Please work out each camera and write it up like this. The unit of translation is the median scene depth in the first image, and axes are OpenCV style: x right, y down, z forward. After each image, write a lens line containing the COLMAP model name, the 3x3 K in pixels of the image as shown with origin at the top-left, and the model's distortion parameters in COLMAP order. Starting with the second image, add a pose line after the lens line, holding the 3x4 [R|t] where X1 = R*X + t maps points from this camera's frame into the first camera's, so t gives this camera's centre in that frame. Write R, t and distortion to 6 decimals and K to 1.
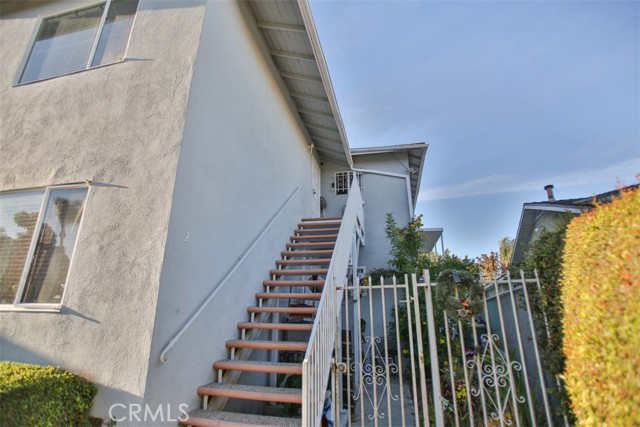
lens RADIAL K [[310.9, 0, 320.0], [0, 310.9, 213.5], [0, 0, 1]] dist [-0.039826, 0.000485]
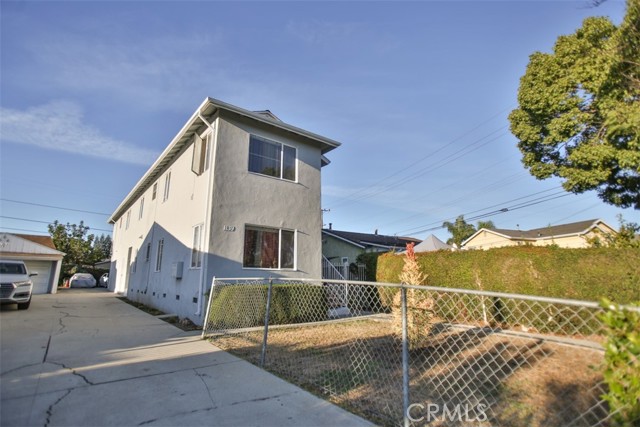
lens RADIAL K [[310.9, 0, 320.0], [0, 310.9, 213.5], [0, 0, 1]] dist [-0.039826, 0.000485]
pose [[0.602150, 0.163695, 0.781421, -3.296568], [-0.244166, 0.969618, -0.014969, -0.296703], [-0.760130, -0.181783, 0.623825, -1.196235]]
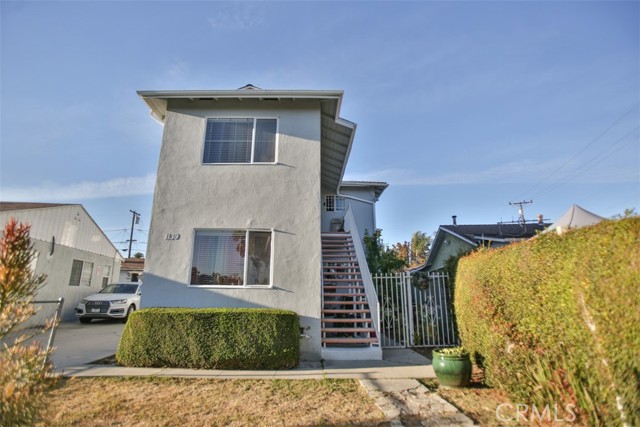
lens RADIAL K [[310.9, 0, 320.0], [0, 310.9, 213.5], [0, 0, 1]] dist [-0.039826, 0.000485]
pose [[0.967971, 0.059579, 0.243890, -1.036941], [-0.074602, 0.995813, 0.052823, -0.378446], [-0.239722, -0.069326, 0.968363, -1.284326]]
